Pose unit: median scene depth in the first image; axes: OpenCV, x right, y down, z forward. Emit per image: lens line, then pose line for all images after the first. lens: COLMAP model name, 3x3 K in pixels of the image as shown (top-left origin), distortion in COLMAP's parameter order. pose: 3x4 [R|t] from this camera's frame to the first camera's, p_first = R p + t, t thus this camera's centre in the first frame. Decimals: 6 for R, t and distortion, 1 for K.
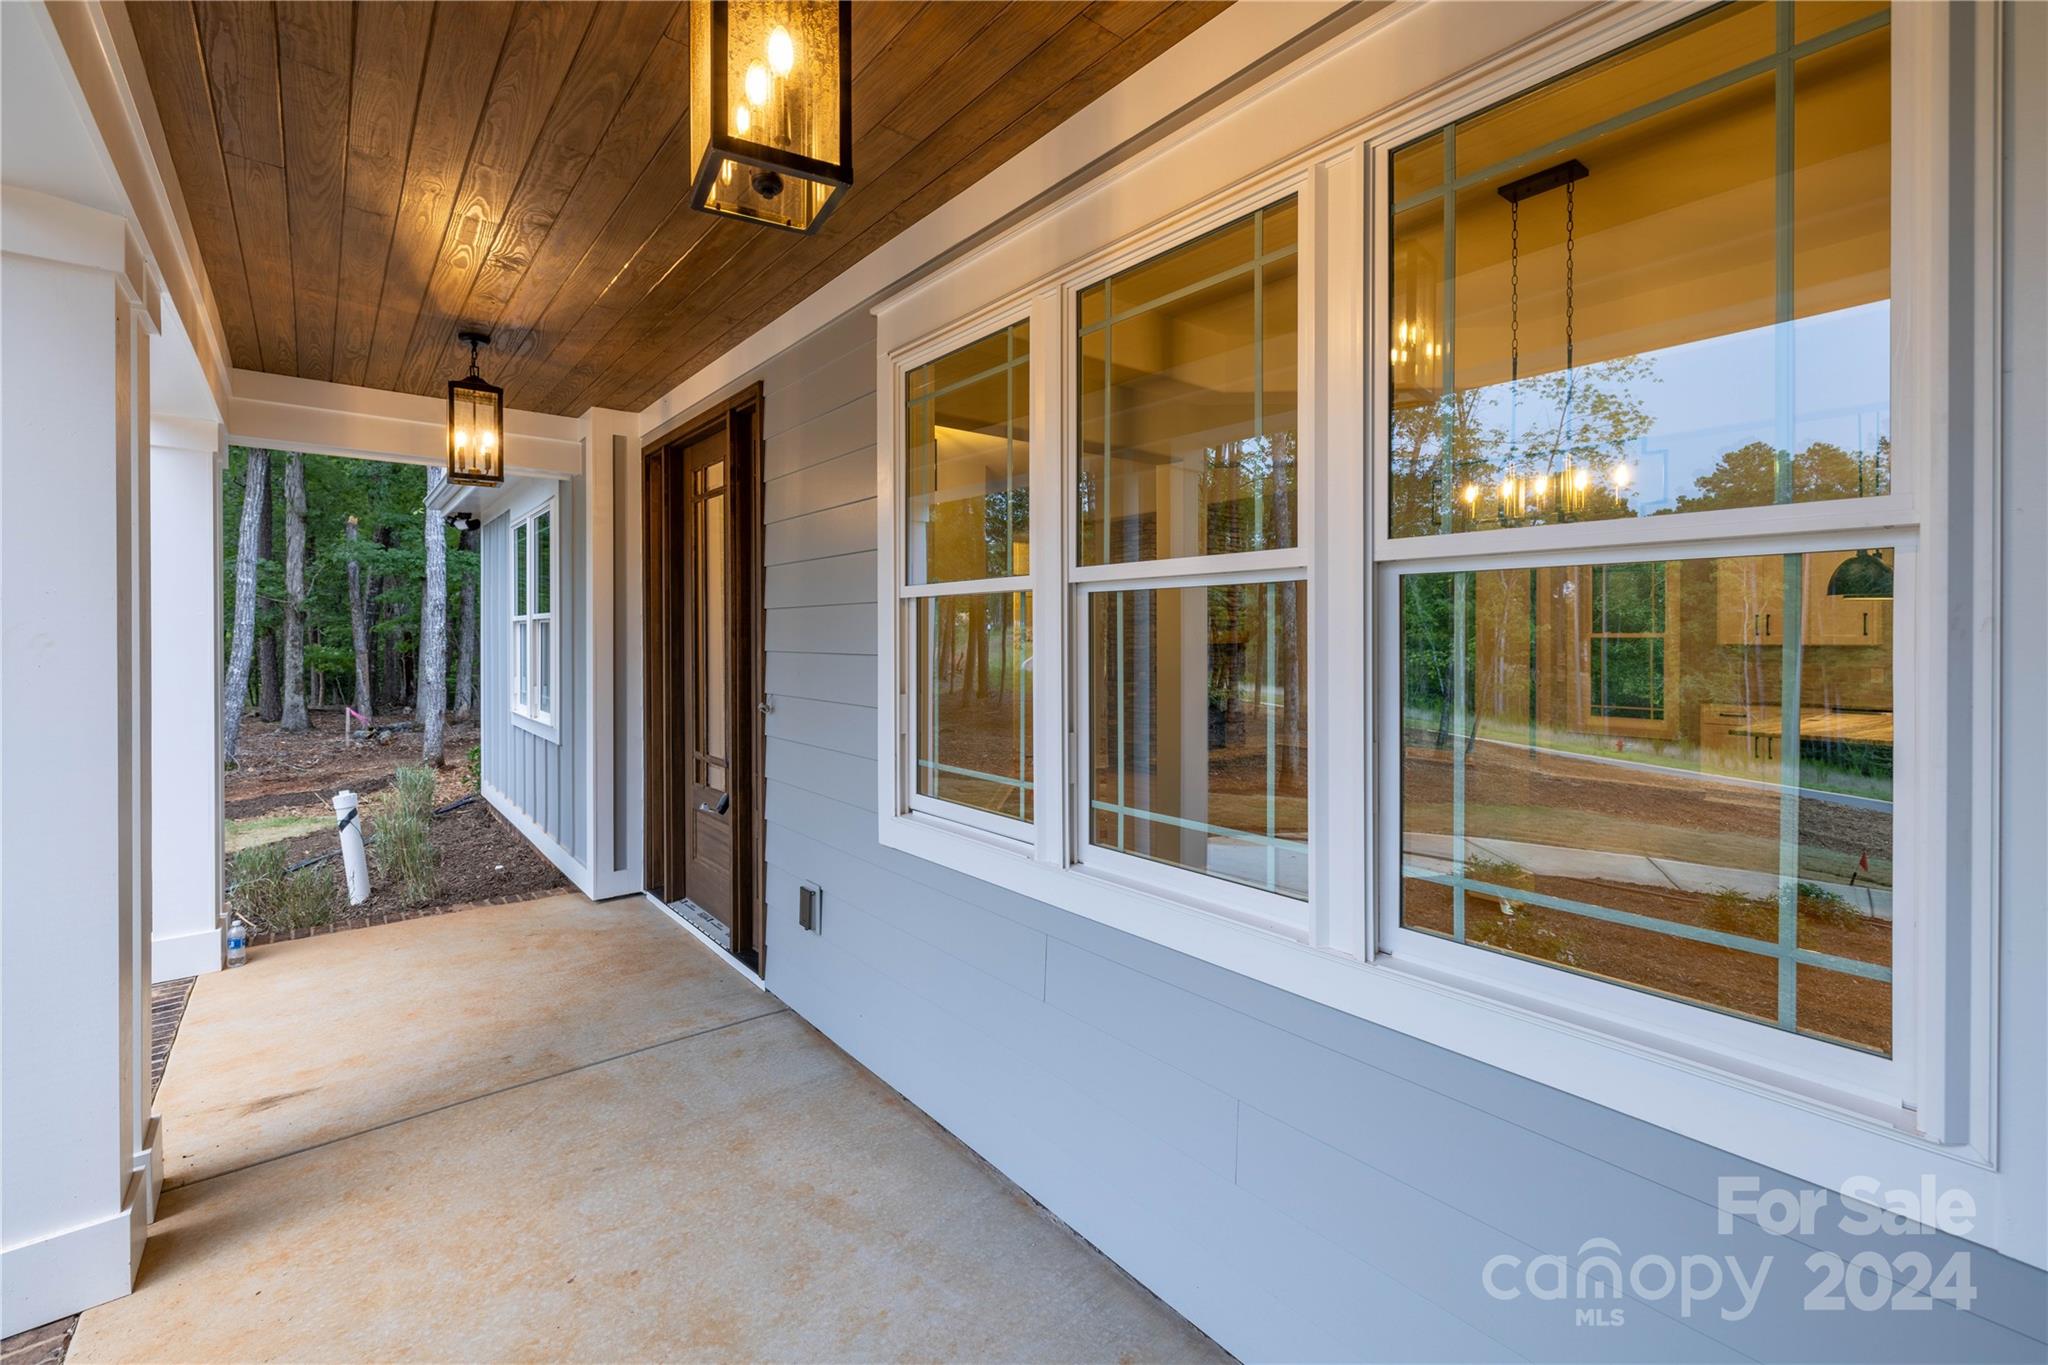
lens RADIAL K [[871.8, 0, 1021.8], [0, 871.8, 642.6], [0, 0, 1]] dist [0.001741, 0.000151]
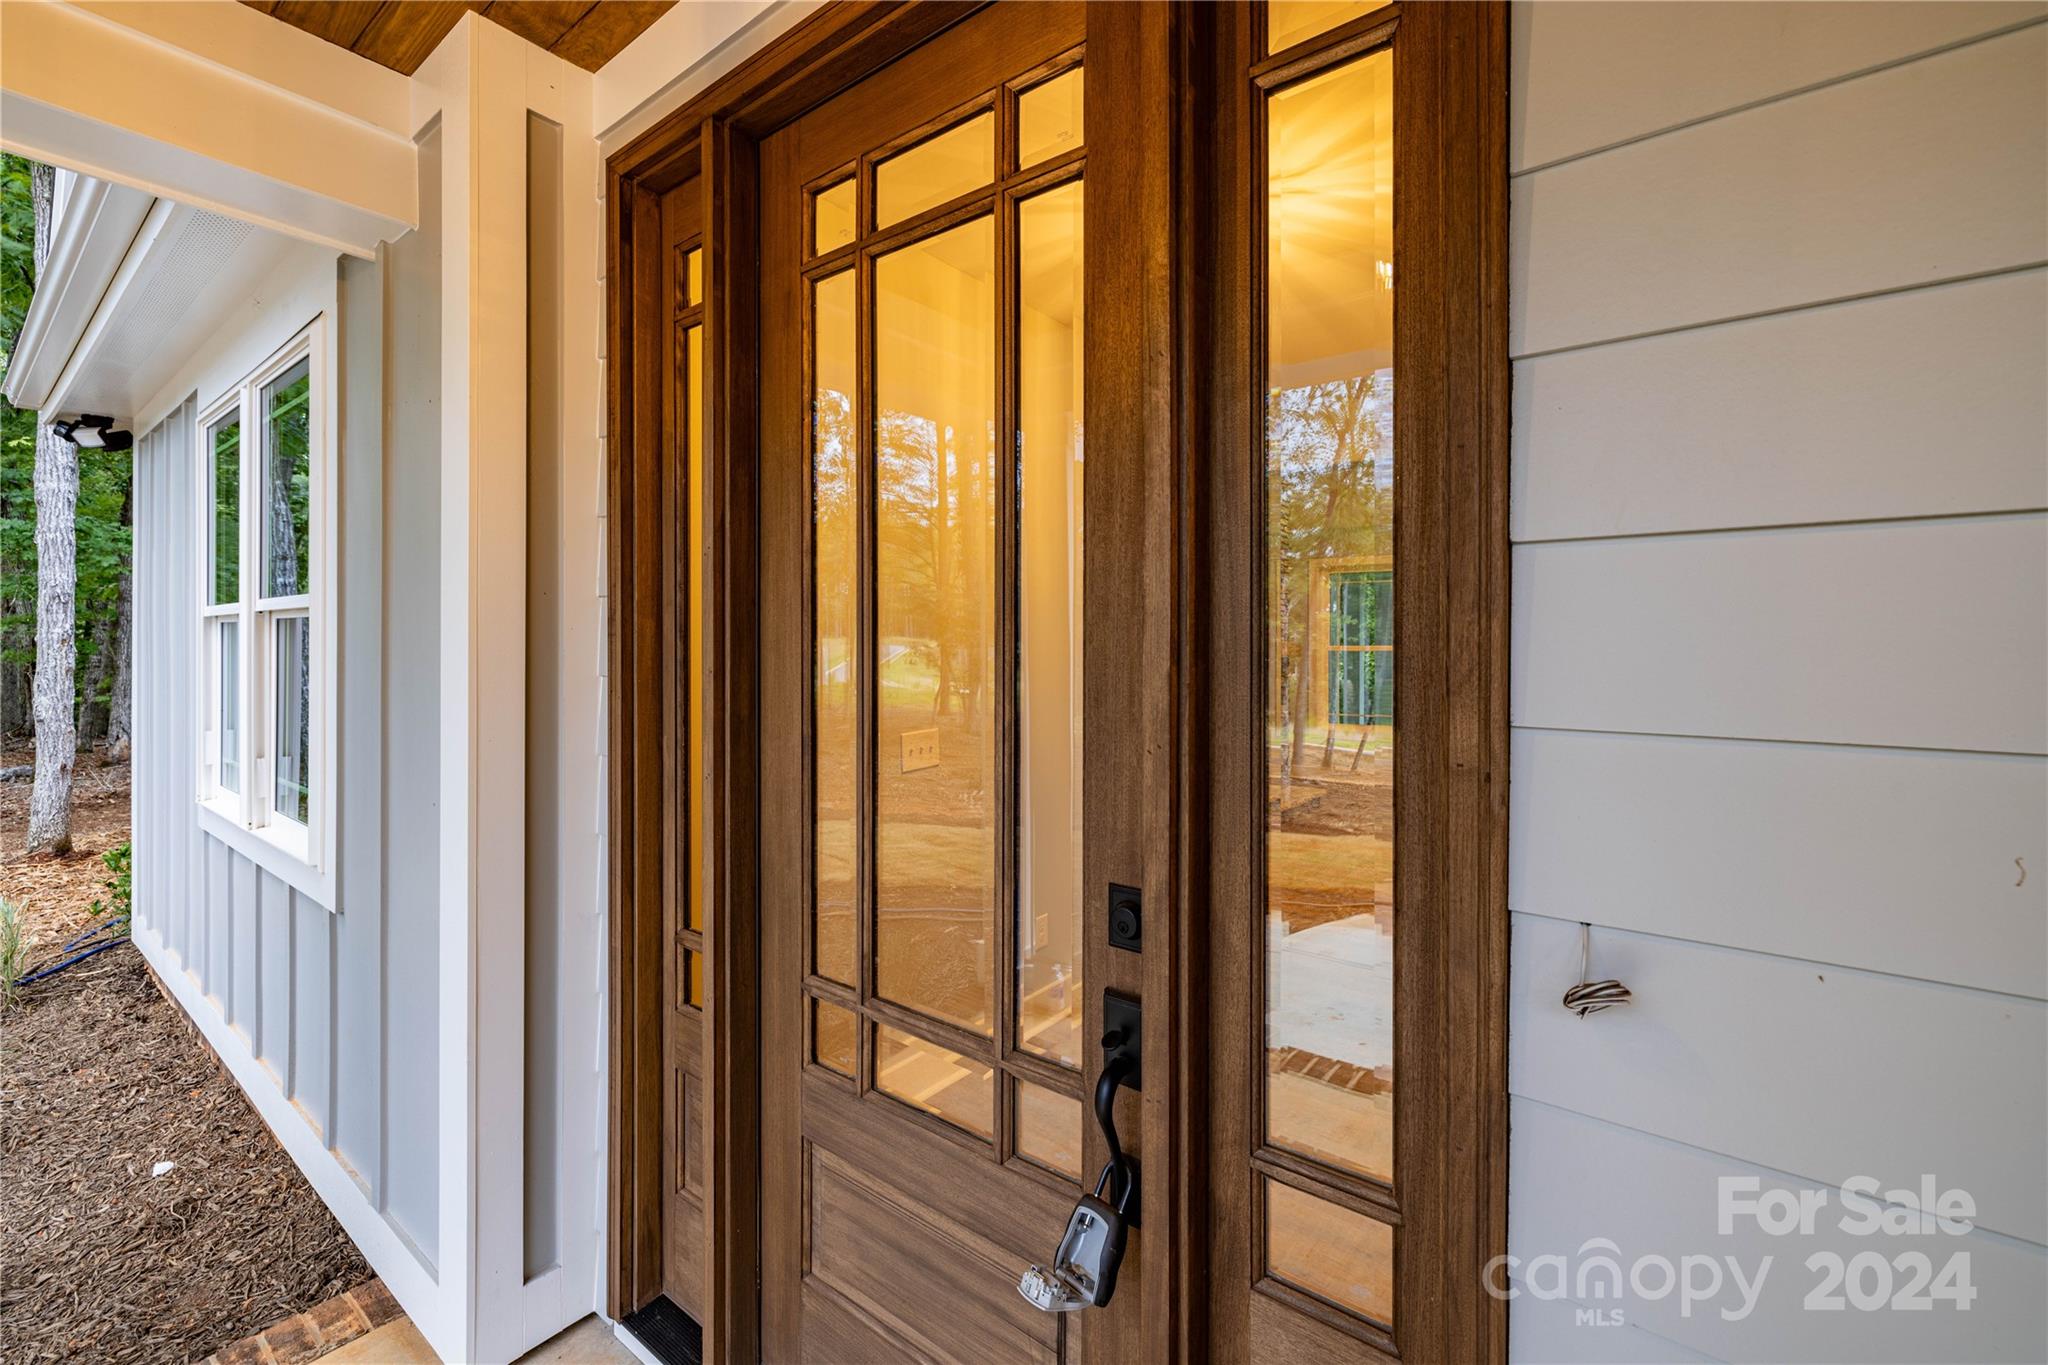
lens RADIAL K [[871.8, 0, 1021.8], [0, 871.8, 642.6], [0, 0, 1]] dist [0.001741, 0.000151]
pose [[0.974617, 0.000237, 0.223879, -0.252493], [0.001570, 0.999968, -0.007891, -0.005729], [-0.223874, 0.008042, 0.974585, 0.431755]]
